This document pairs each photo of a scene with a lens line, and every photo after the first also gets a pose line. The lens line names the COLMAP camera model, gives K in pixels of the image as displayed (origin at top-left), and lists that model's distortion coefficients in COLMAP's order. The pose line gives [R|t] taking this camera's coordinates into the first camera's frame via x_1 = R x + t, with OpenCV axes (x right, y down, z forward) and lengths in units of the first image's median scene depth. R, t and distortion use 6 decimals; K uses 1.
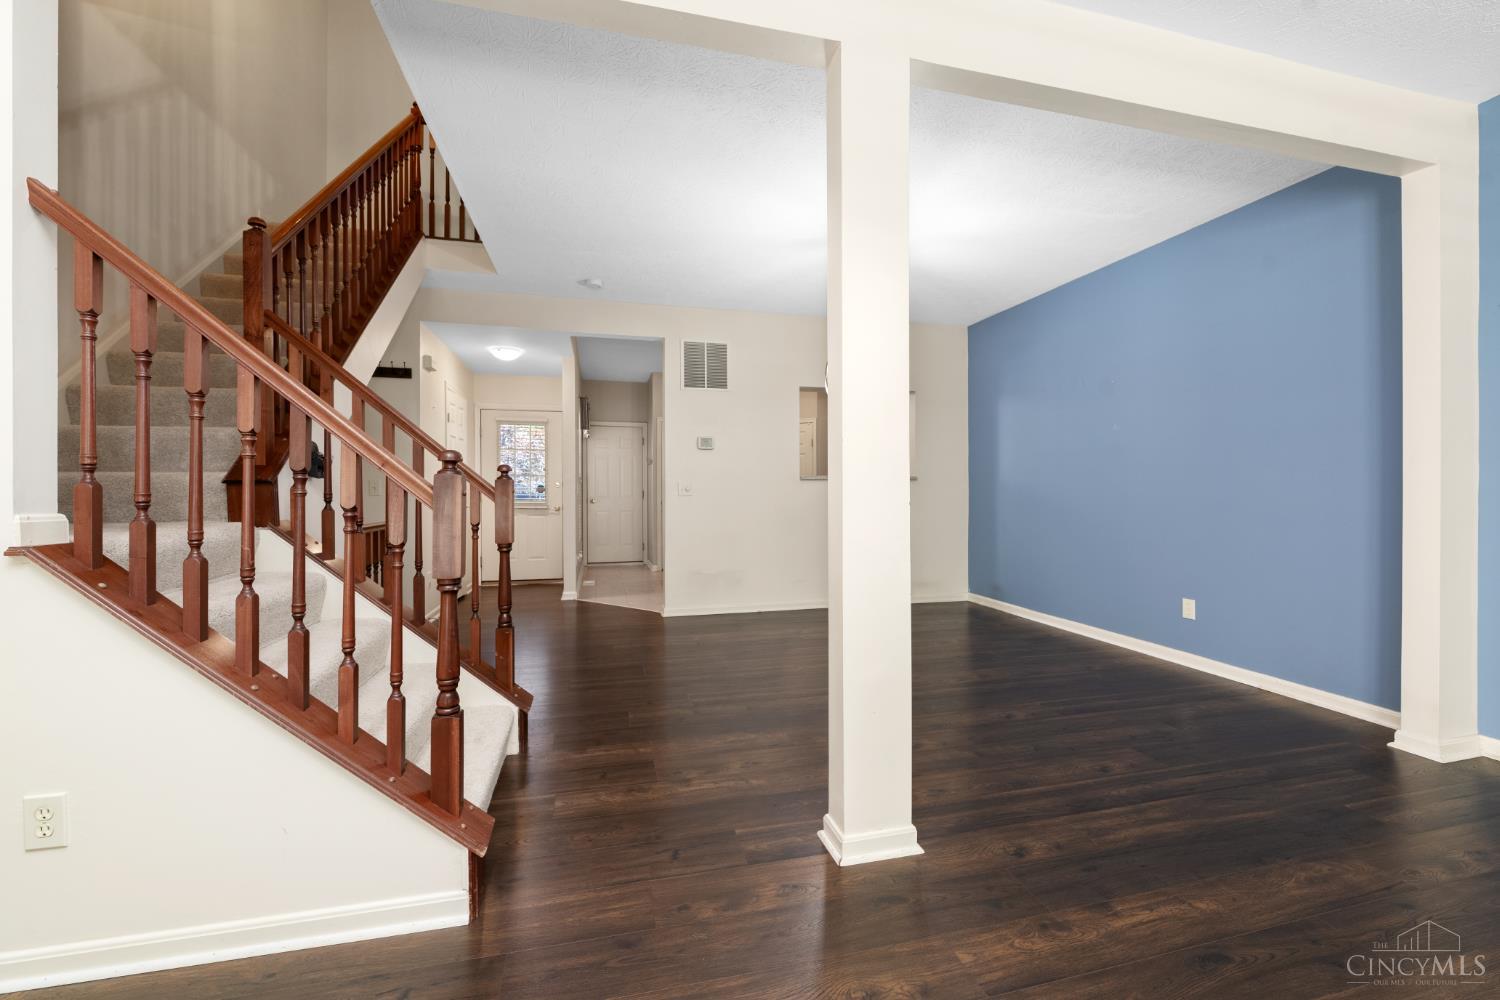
lens RADIAL K [[592.7, 0, 746.5], [0, 592.7, 497.5], [0, 0, 1]] dist [-0.008866, -0.000329]
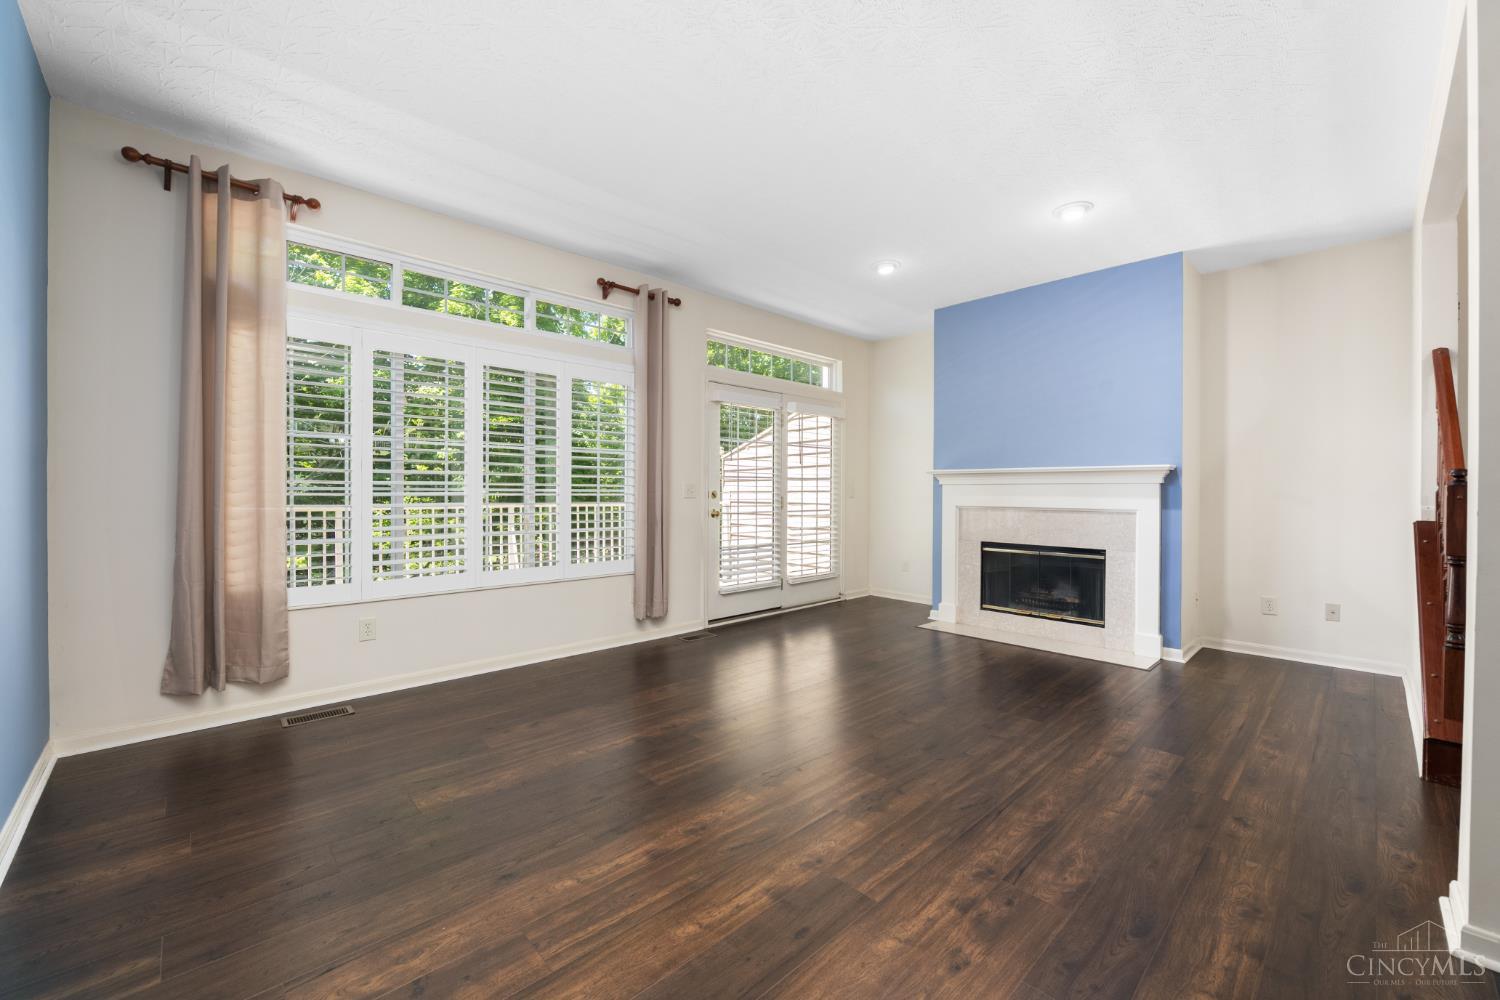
lens RADIAL K [[599.4, 0, 748.2], [0, 599.4, 496.4], [0, 0, 1]] dist [-0.004452, -0.000805]
pose [[-0.866445, 0.000880, -0.499271, 0.740146], [-0.007467, 0.999864, 0.014721, -0.008468], [0.499216, 0.016482, -0.866321, 0.590584]]
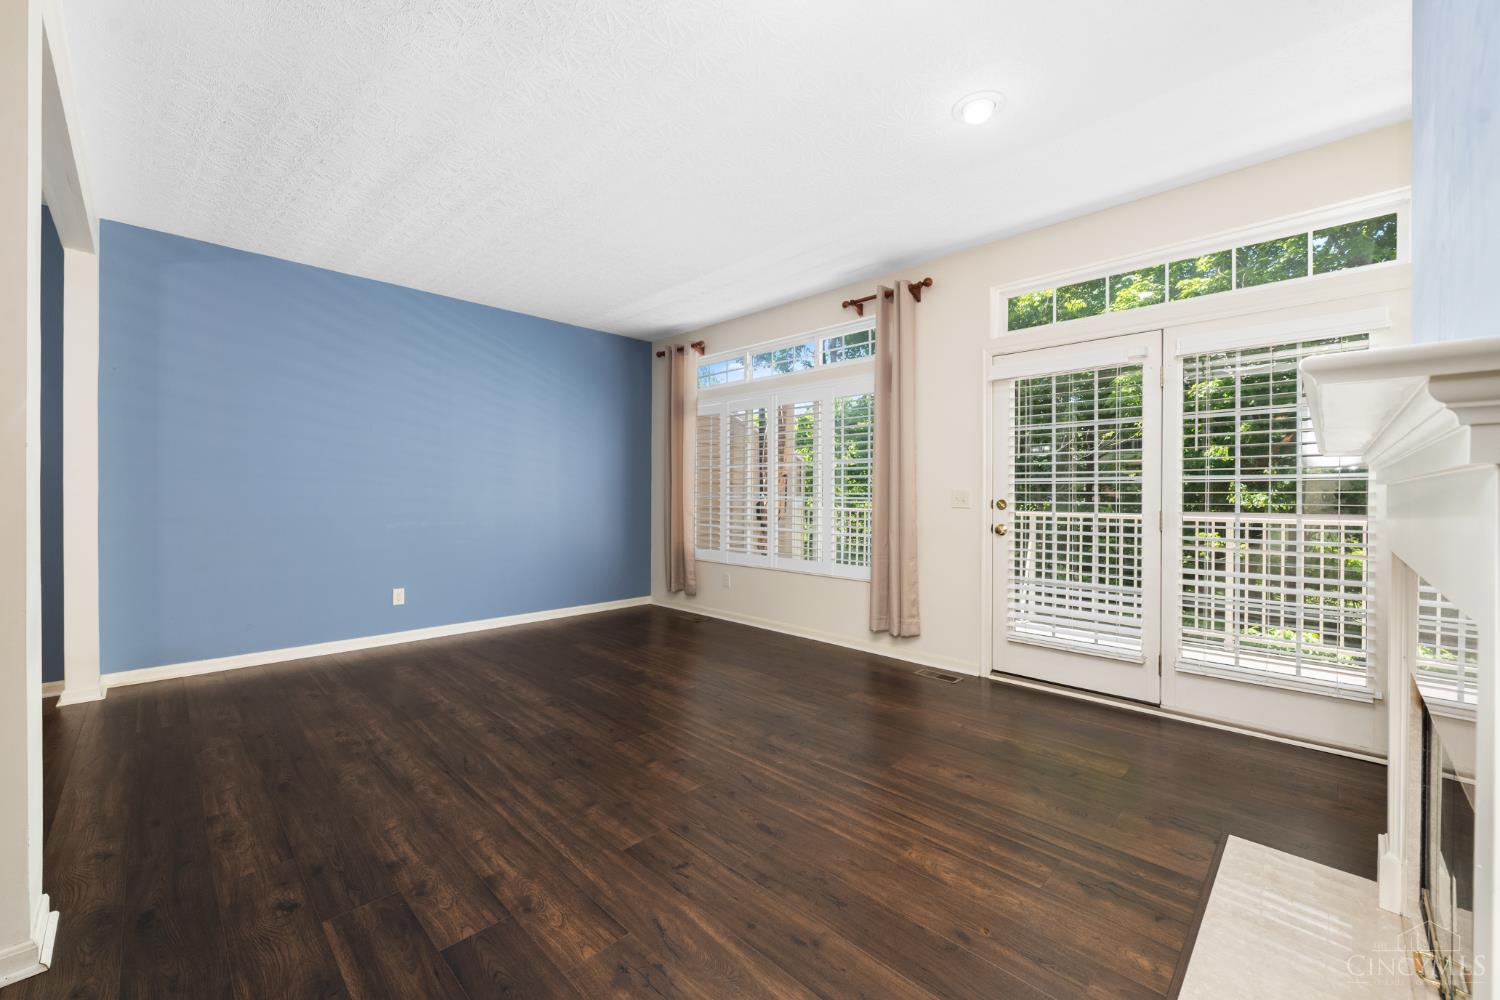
lens RADIAL K [[593.3, 0, 737.7], [0, 593.3, 495.5], [0, 0, 1]] dist [-0.002492, 0.000000]
pose [[-0.514138, -0.001397, 0.857706, -0.479959], [0.003587, 0.999986, 0.003778, -0.011514], [-0.857700, 0.005019, -0.514126, 0.283299]]
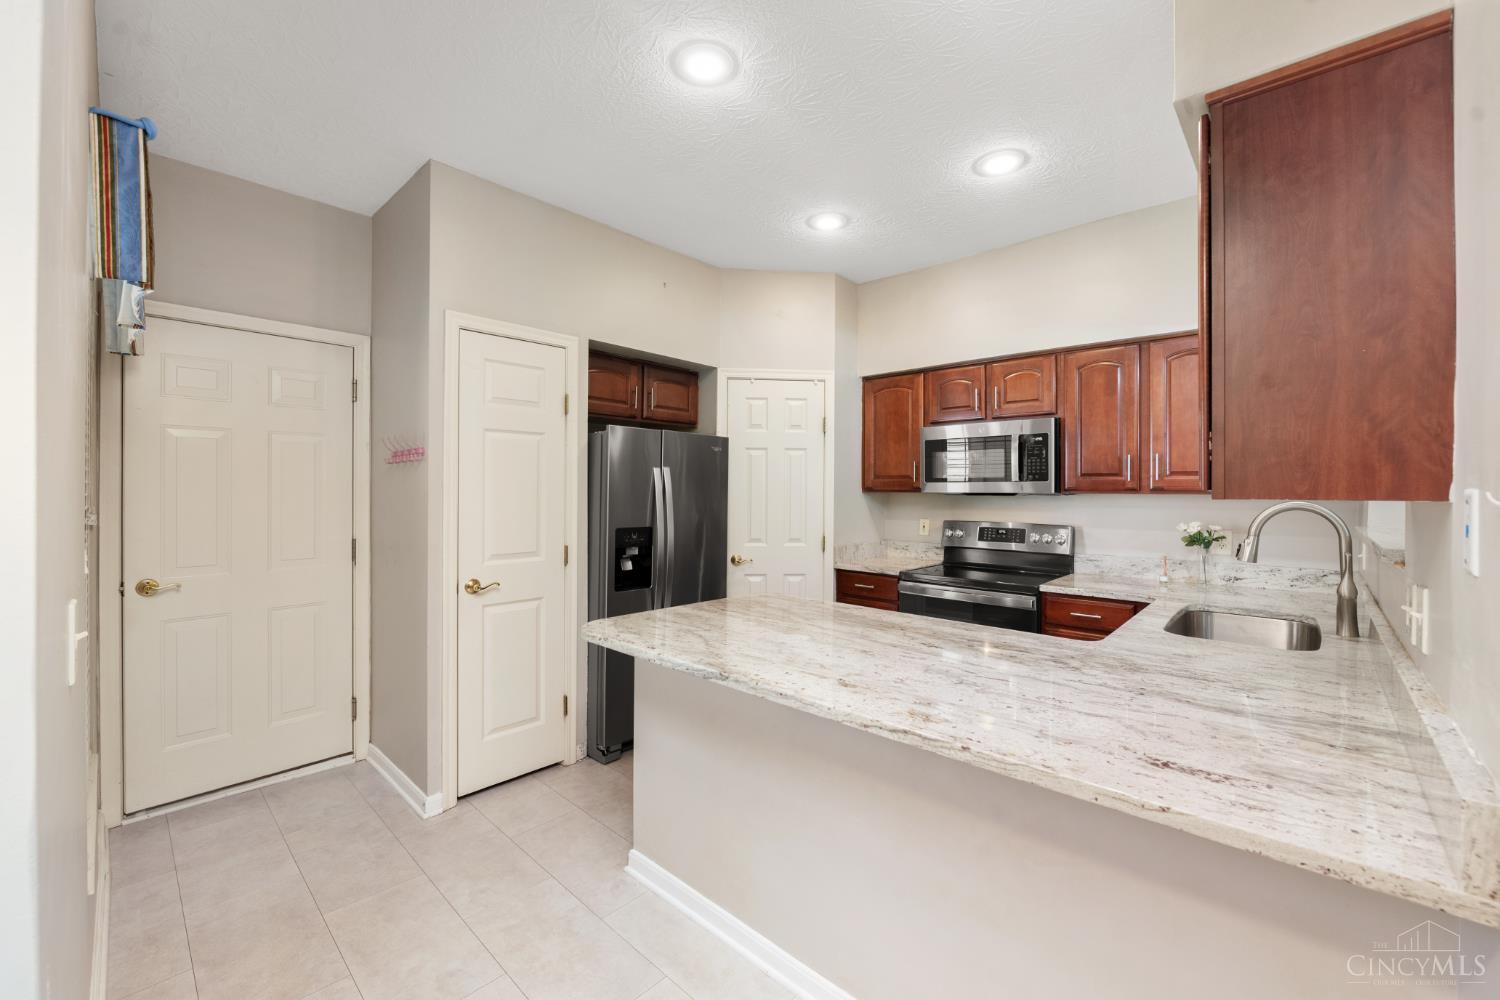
lens RADIAL K [[599.4, 0, 748.2], [0, 599.4, 496.4], [0, 0, 1]] dist [-0.004452, -0.000805]
pose [[0.839373, 0.008248, 0.543494, -0.415489], [-0.004563, 0.999957, -0.008129, -0.079225], [-0.543537, 0.004343, 0.839374, 1.447356]]
